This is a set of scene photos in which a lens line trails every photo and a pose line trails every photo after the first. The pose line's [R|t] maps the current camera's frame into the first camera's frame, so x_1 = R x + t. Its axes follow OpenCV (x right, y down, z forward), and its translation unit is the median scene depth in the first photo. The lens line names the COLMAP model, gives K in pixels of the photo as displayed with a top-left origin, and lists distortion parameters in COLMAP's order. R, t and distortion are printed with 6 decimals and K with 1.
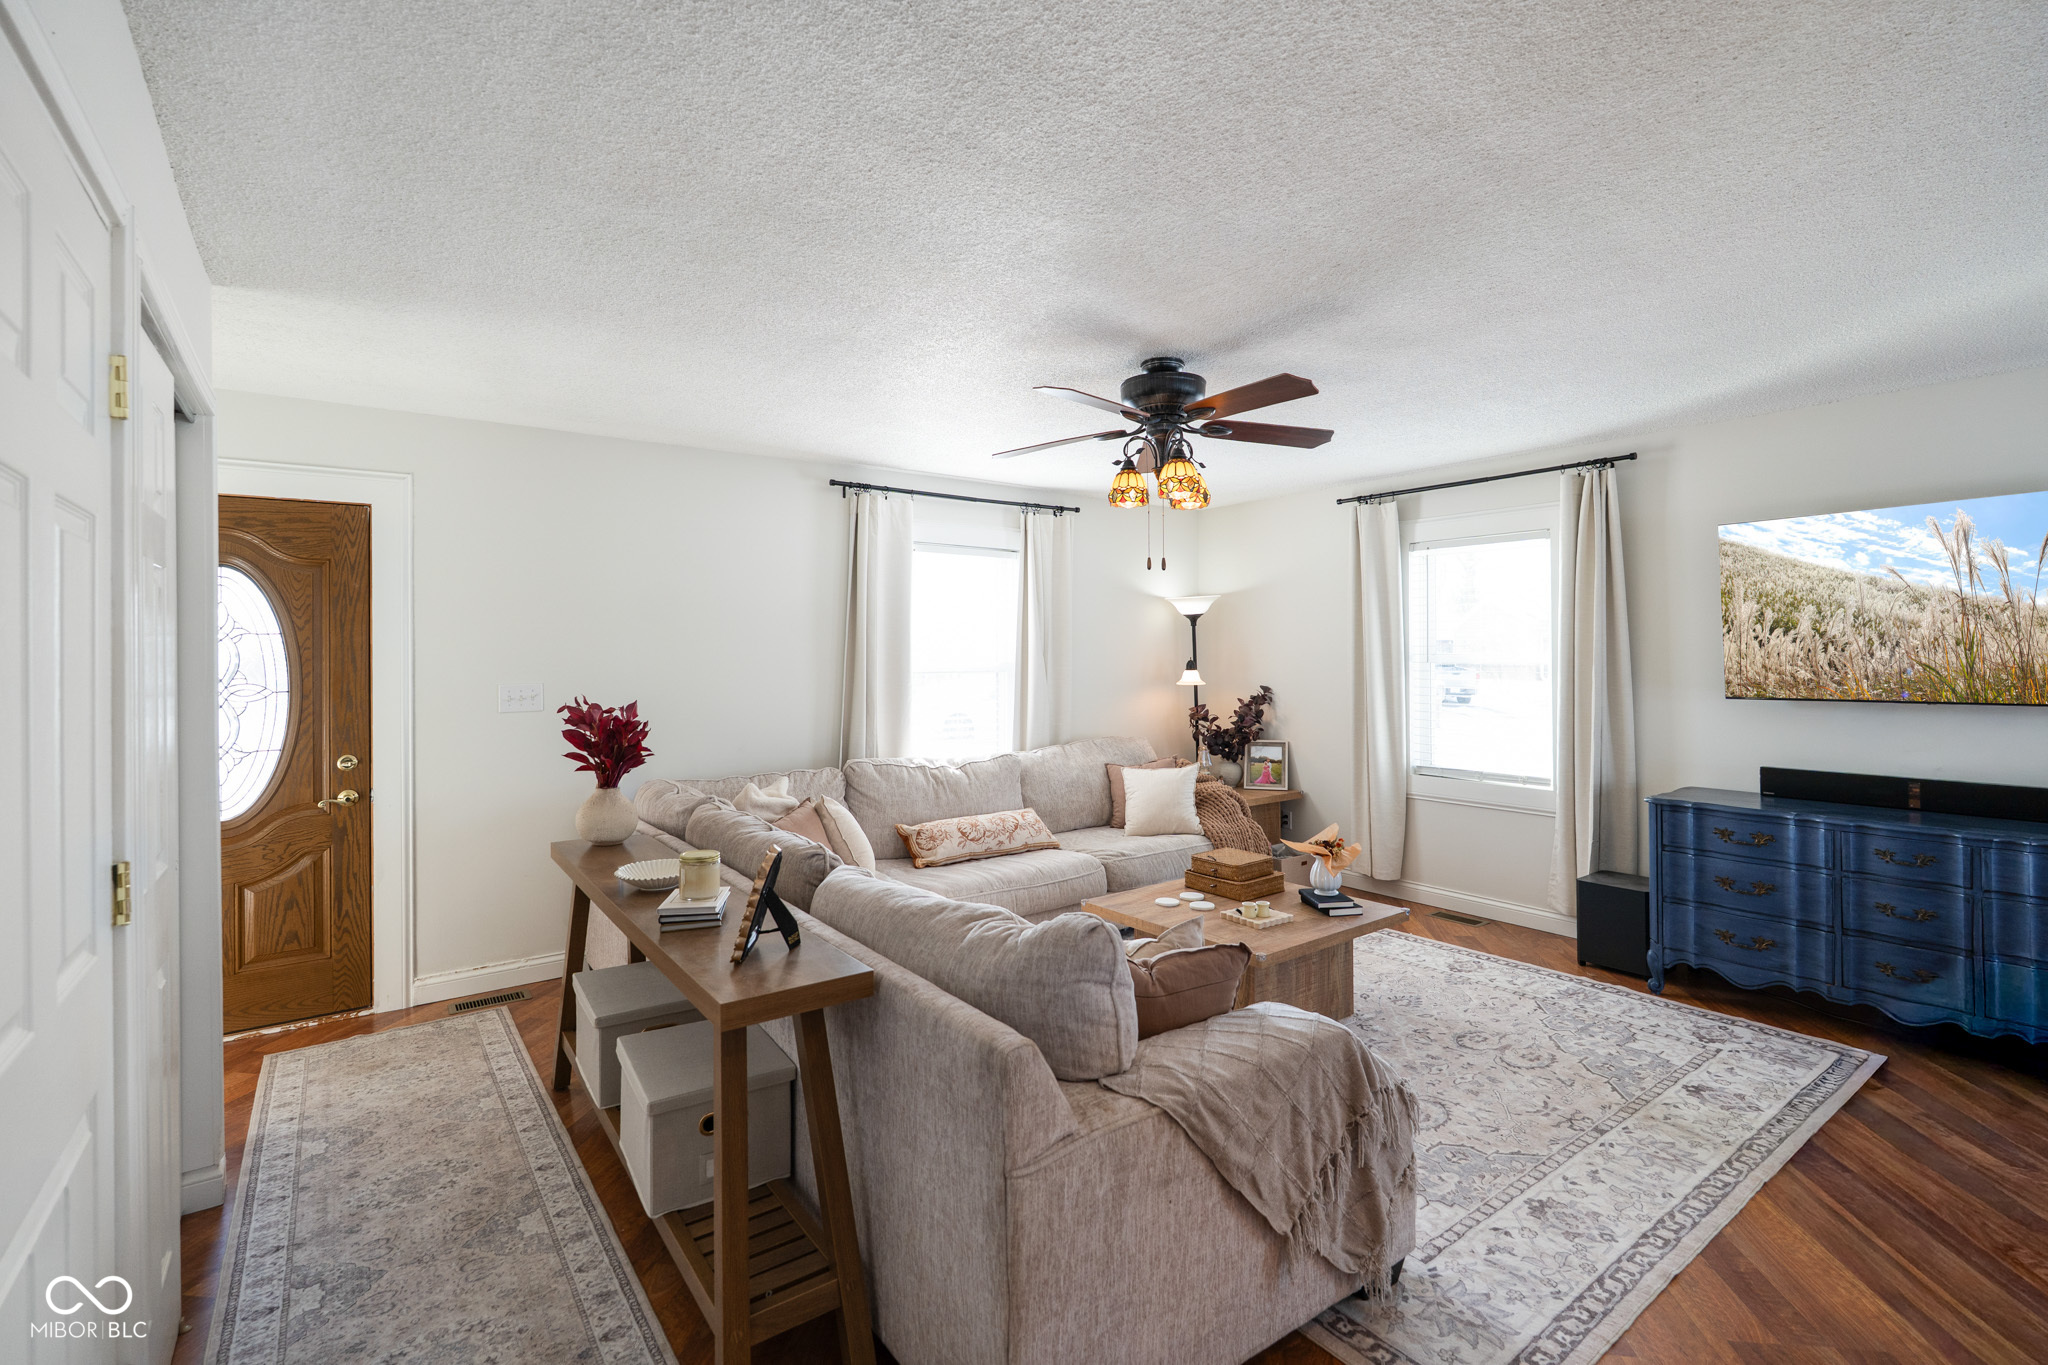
lens RADIAL K [[924.1, 0, 1027.0], [0, 924.1, 649.2], [0, 0, 1]] dist [-0.012914, -0.010574]
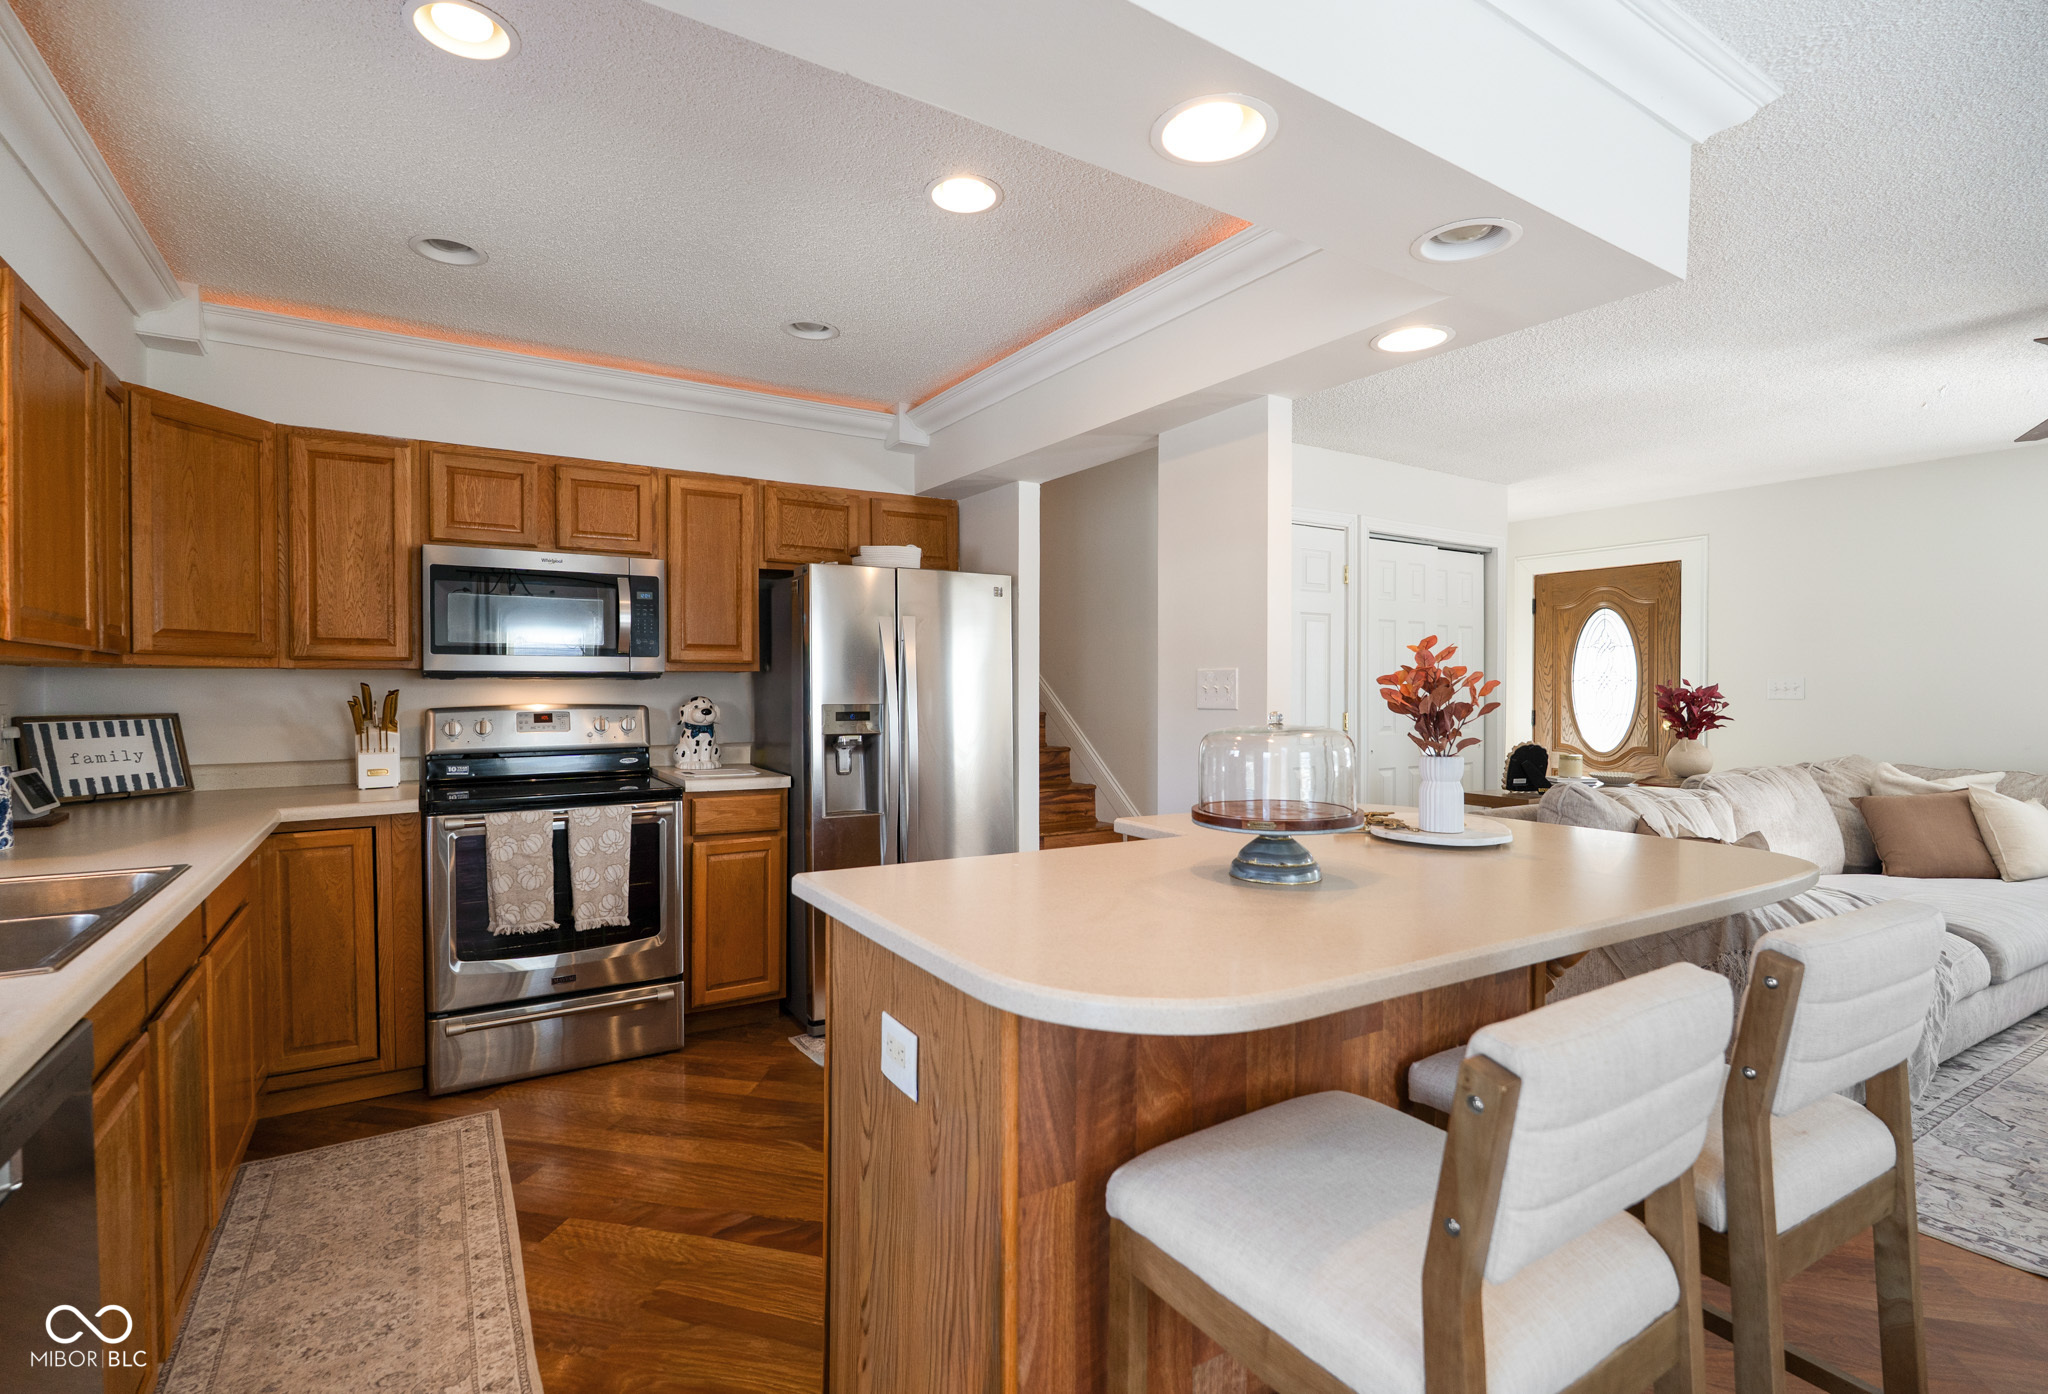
lens RADIAL K [[957.6, 0, 1013.6], [0, 957.6, 702.5], [0, 0, 1]] dist [-0.004388, -0.000606]
pose [[-0.081990, 0.030689, -0.996161, 1.007506], [0.009088, 0.999507, 0.030044, 0.023418], [0.996592, -0.006590, -0.082228, 0.013816]]
